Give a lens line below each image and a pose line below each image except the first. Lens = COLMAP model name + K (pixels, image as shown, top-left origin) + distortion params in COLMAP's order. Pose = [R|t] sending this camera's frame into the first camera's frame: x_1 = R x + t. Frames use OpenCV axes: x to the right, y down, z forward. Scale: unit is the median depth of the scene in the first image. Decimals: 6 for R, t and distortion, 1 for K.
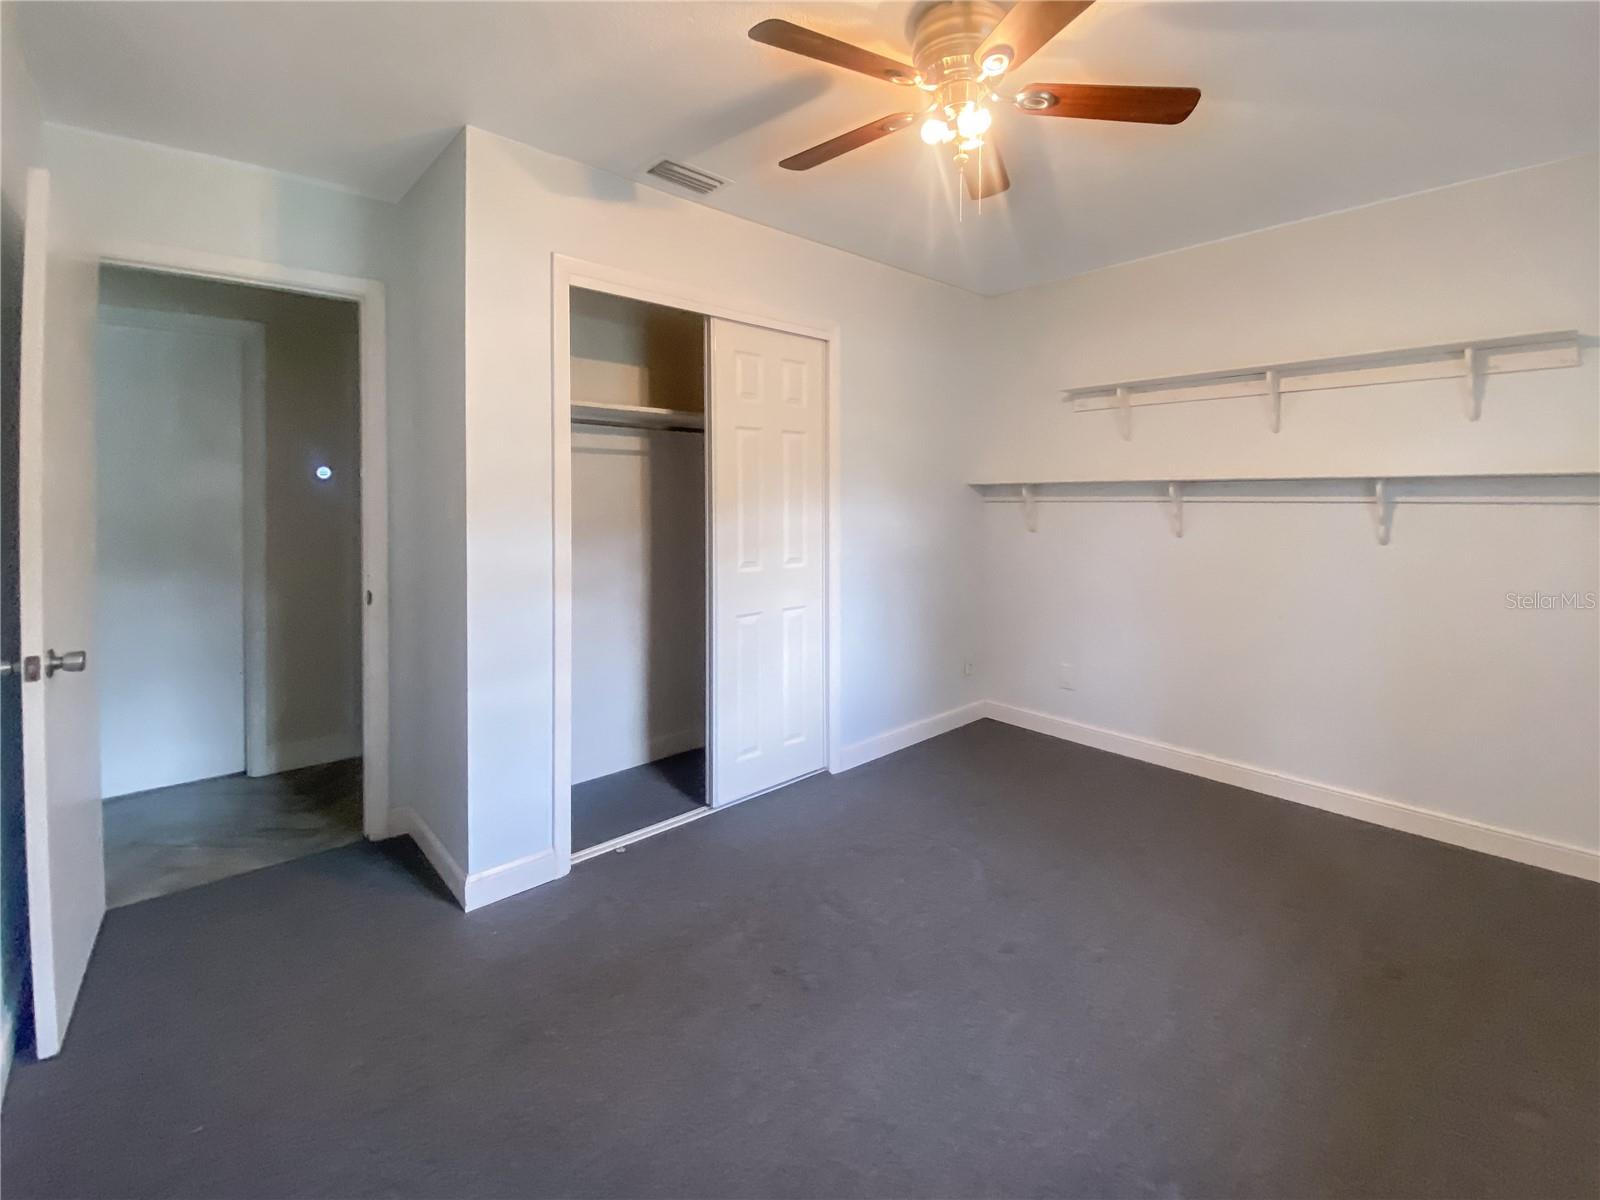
lens RADIAL K [[684.8, 0, 800.0], [0, 684.8, 600.0], [0, 0, 1]] dist [0.000503, -0.000066]
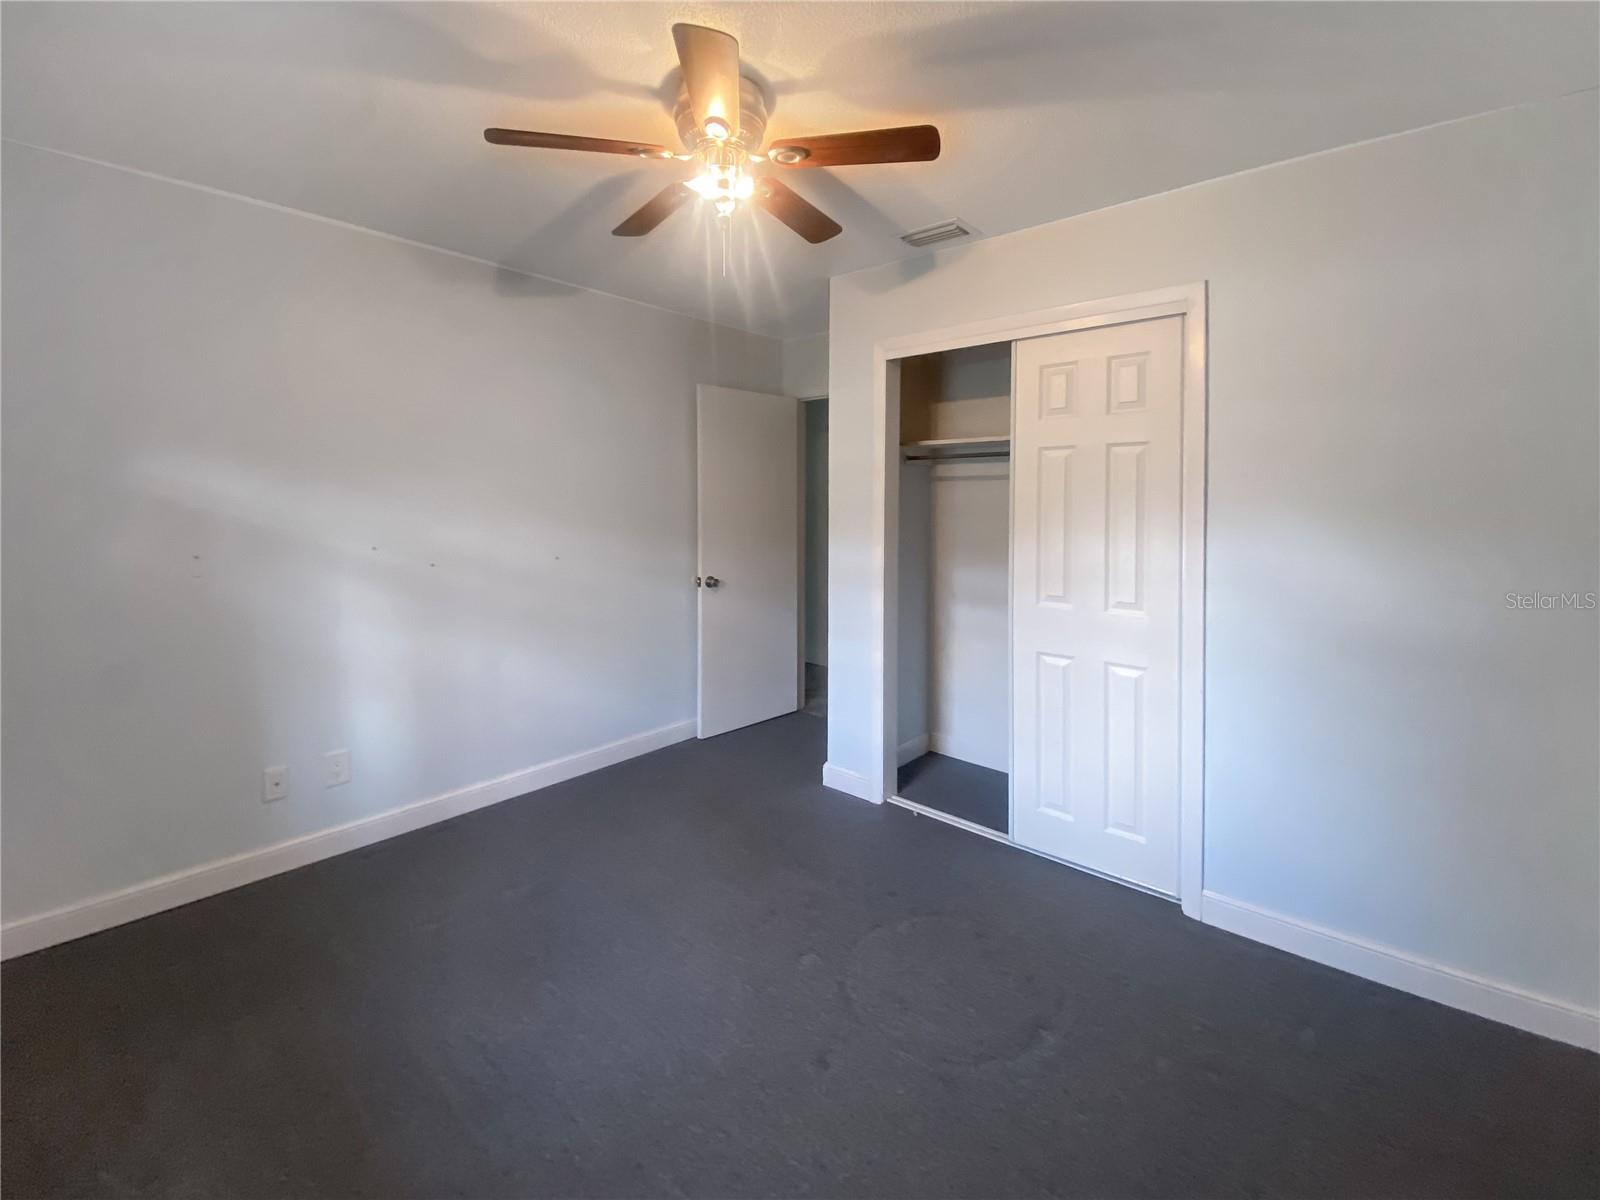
lens RADIAL K [[684.8, 0, 800.0], [0, 684.8, 600.0], [0, 0, 1]] dist [0.000503, -0.000066]
pose [[0.103293, 0.158913, -0.981874, 0.752862], [-0.140578, 0.979578, 0.143753, -0.129855], [0.984667, 0.123181, 0.123523, 0.552871]]
